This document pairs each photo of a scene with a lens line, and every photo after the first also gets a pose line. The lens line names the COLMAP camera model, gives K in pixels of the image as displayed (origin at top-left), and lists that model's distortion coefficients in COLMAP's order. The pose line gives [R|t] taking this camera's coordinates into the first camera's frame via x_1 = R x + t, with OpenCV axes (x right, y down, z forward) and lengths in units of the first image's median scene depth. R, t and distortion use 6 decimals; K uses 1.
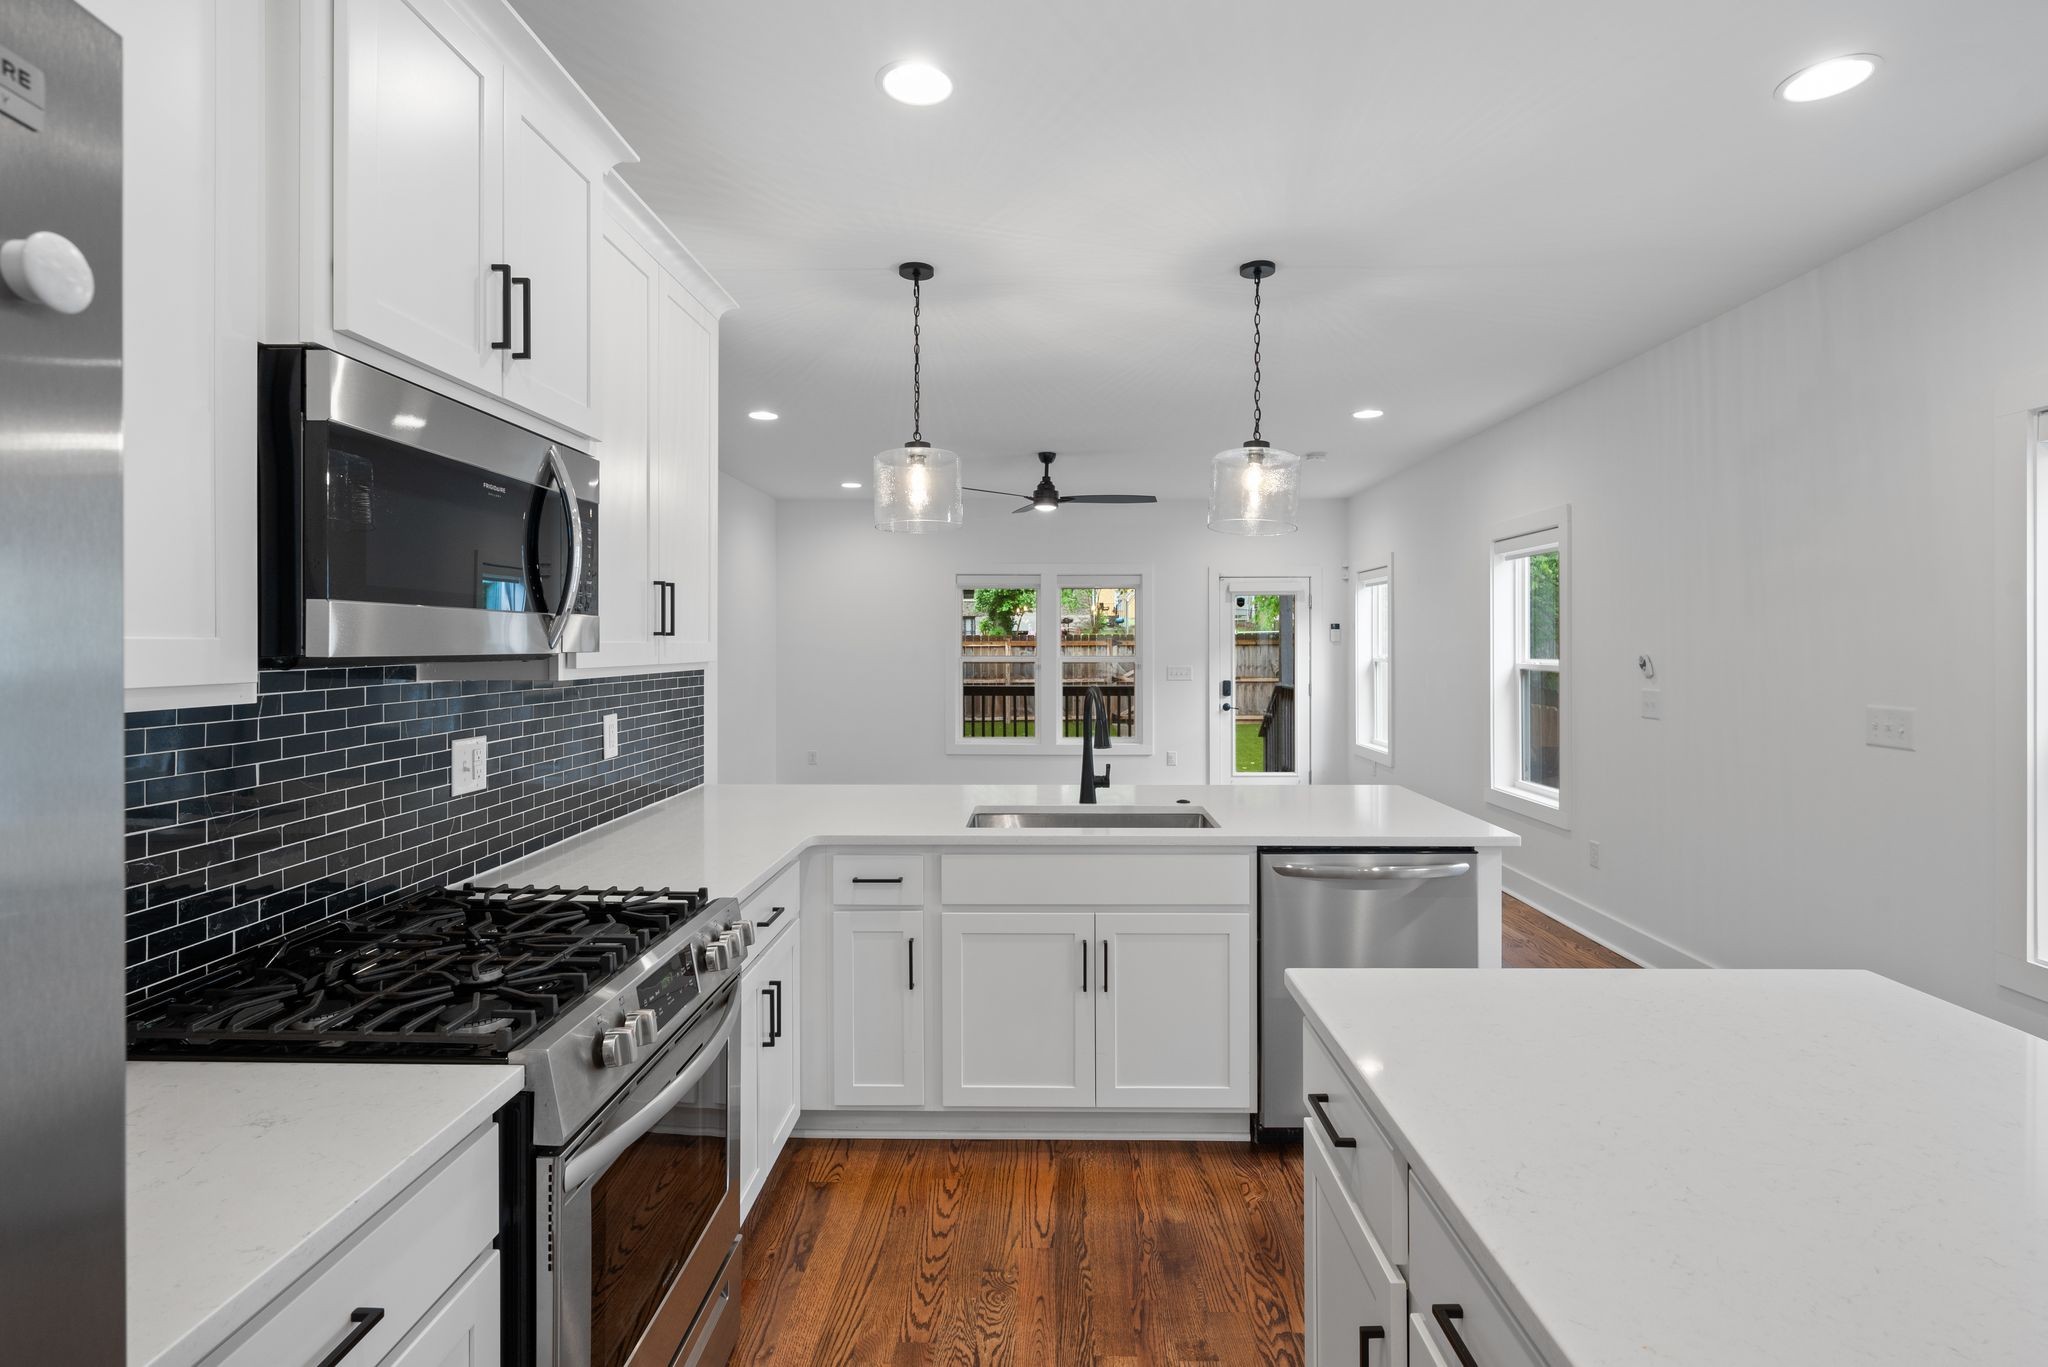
lens RADIAL K [[970.8, 0, 1035.5], [0, 970.8, 648.8], [0, 0, 1]] dist [-0.000266, -0.000110]
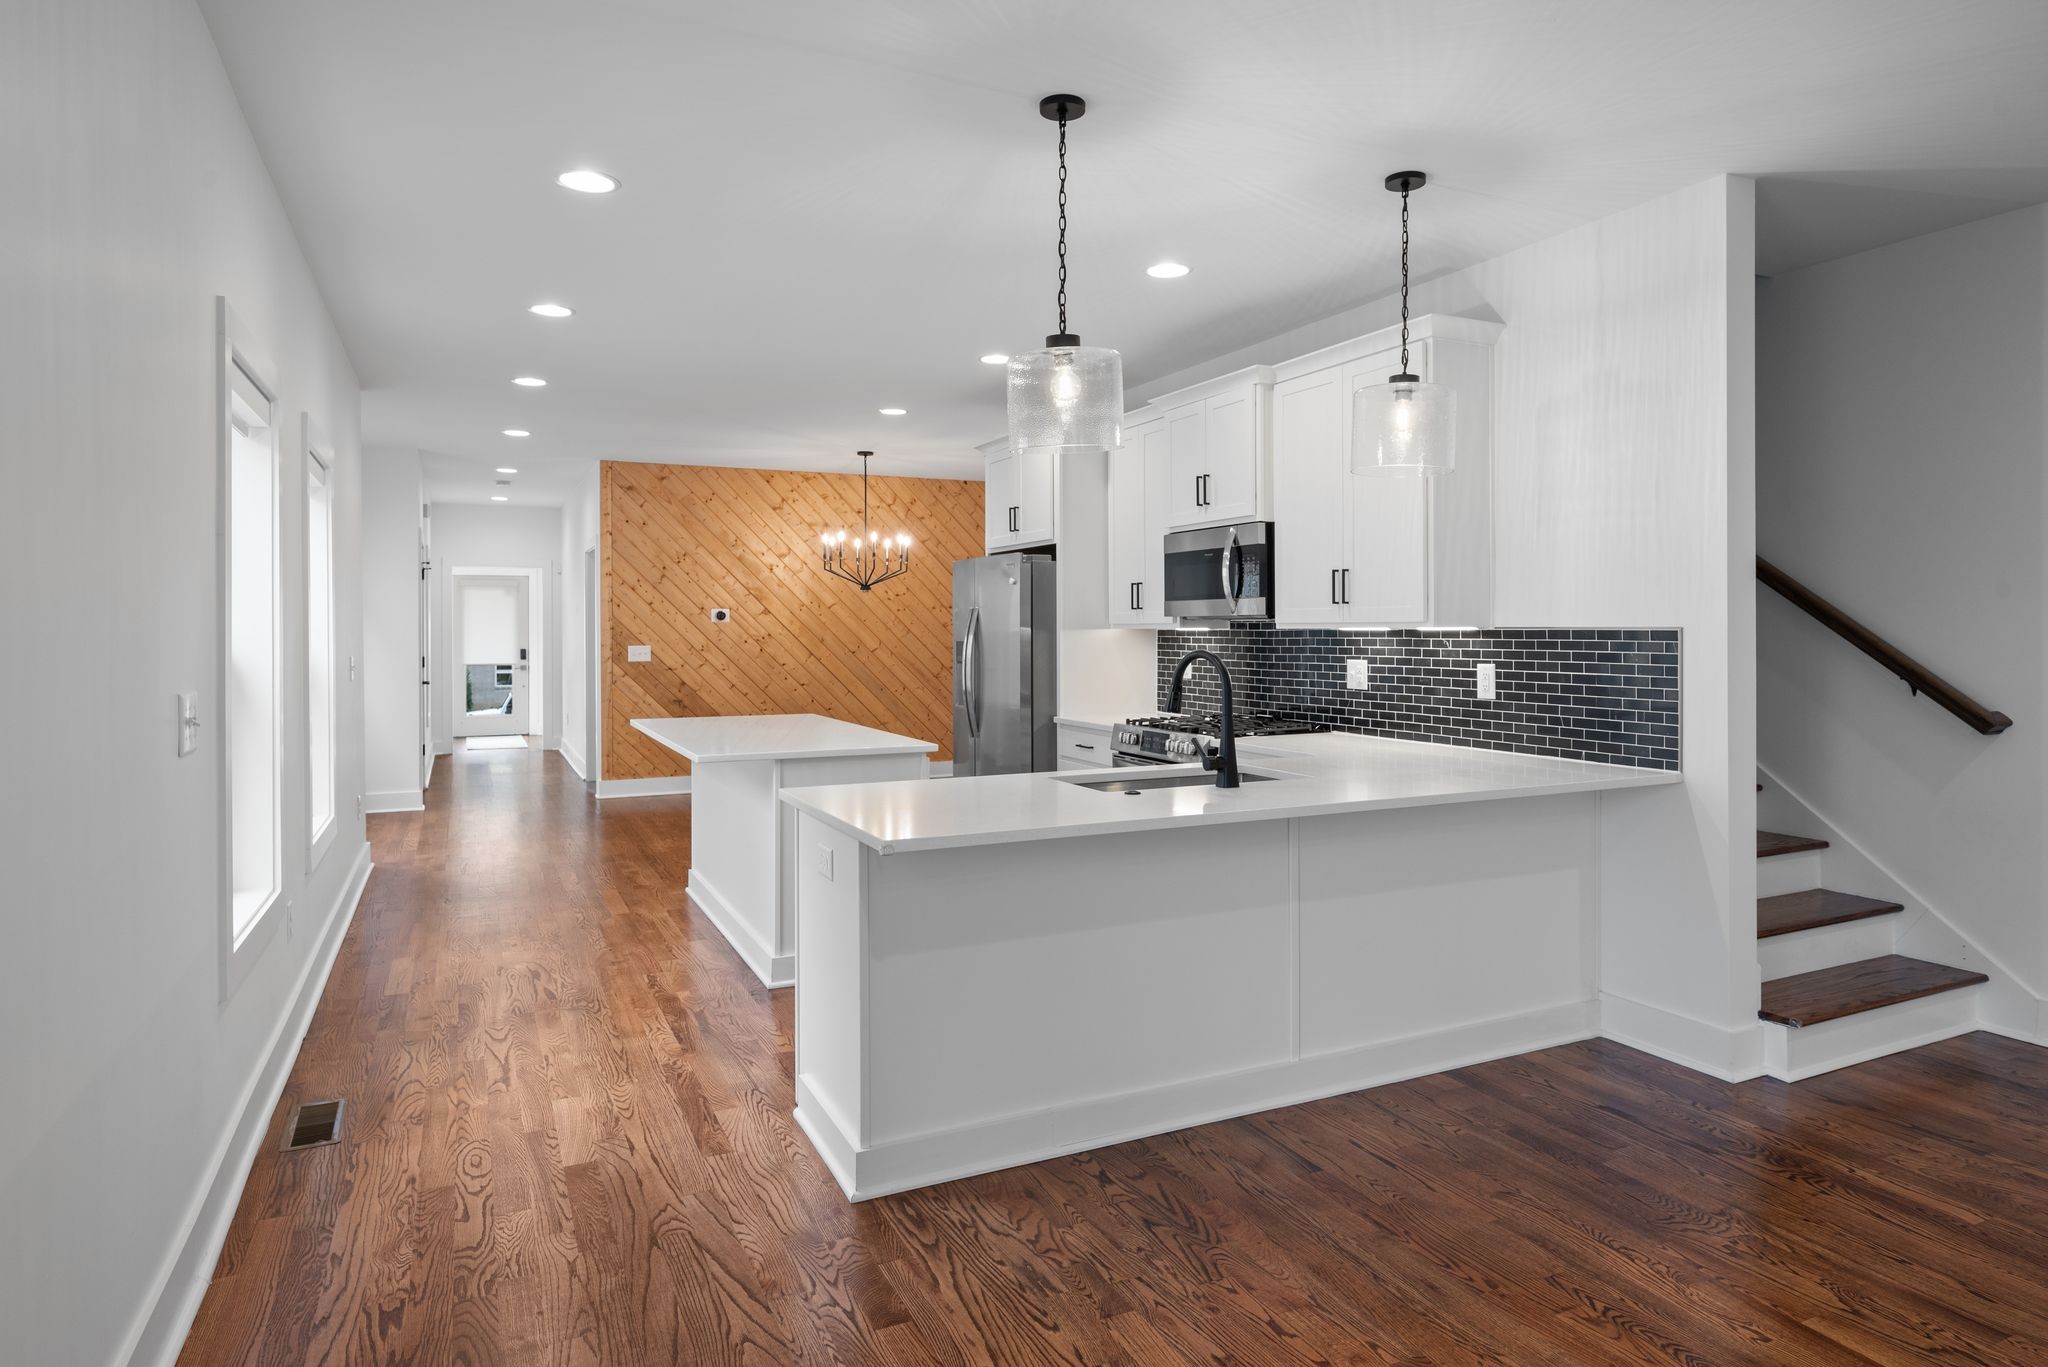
lens RADIAL K [[1171.4, 0, 1026.8], [0, 1171.4, 627.7], [0, 0, 1]] dist [0.001581, 0.000477]
pose [[-0.895601, 0.005057, -0.444830, 0.654709], [0.003269, 0.999983, 0.004785, 0.009890], [0.444847, 0.002831, -0.895602, 1.790006]]
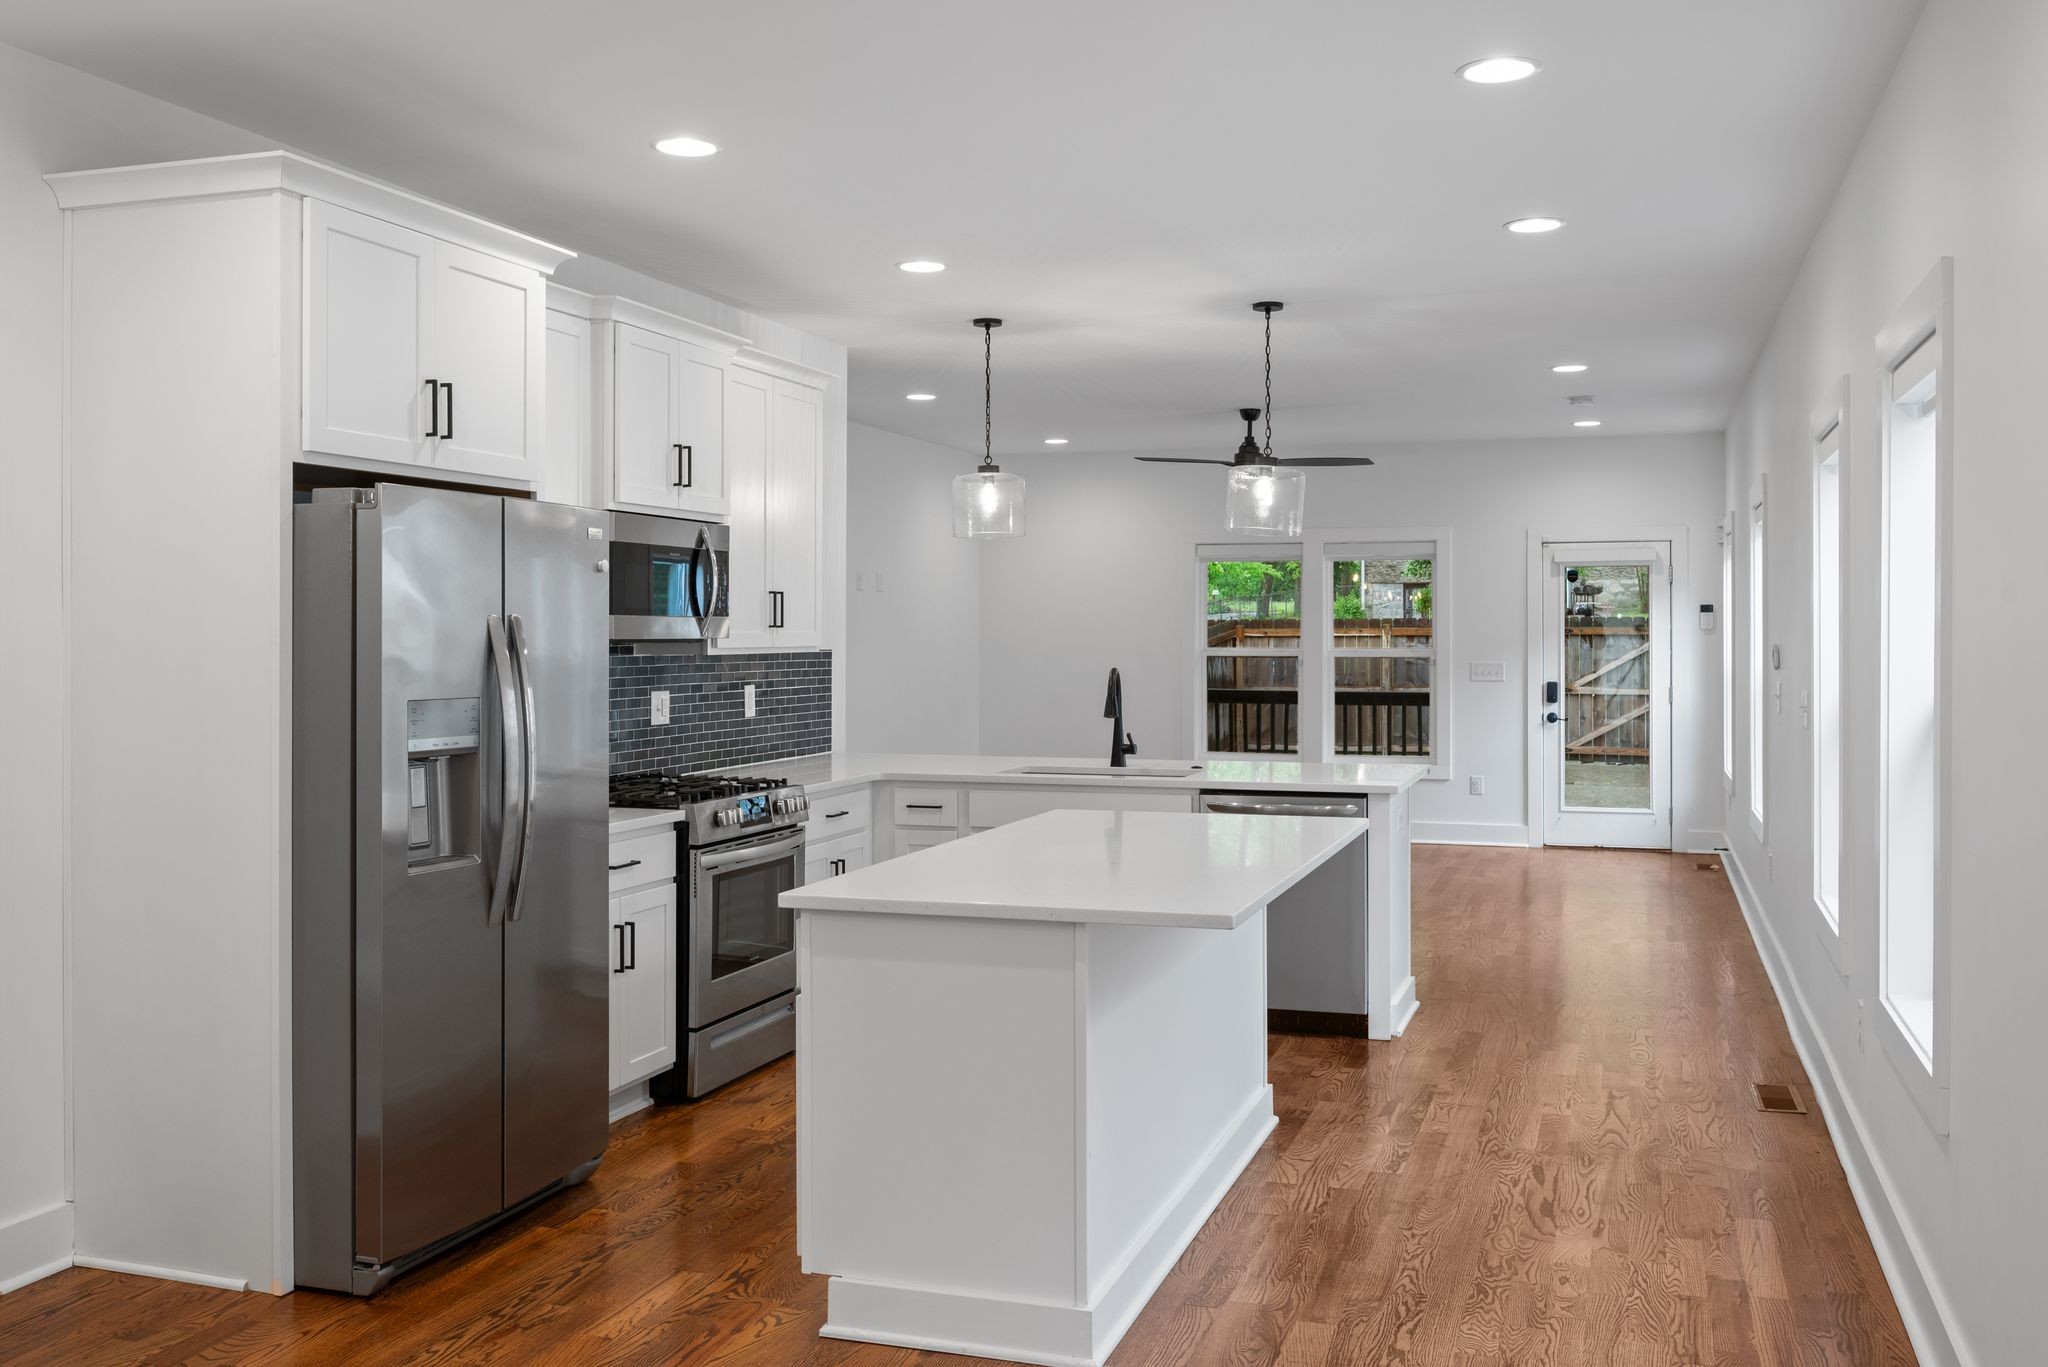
lens RADIAL K [[1789.9, 0, 1036.4], [0, 1789.9, 633.1], [0, 0, 1]] dist [-0.005418, 0.003962]
pose [[0.953405, 0.000788, -0.301691, 0.599167], [-0.002003, 0.999991, -0.003717, 0.003055], [0.301686, 0.004148, 0.953398, -1.083911]]
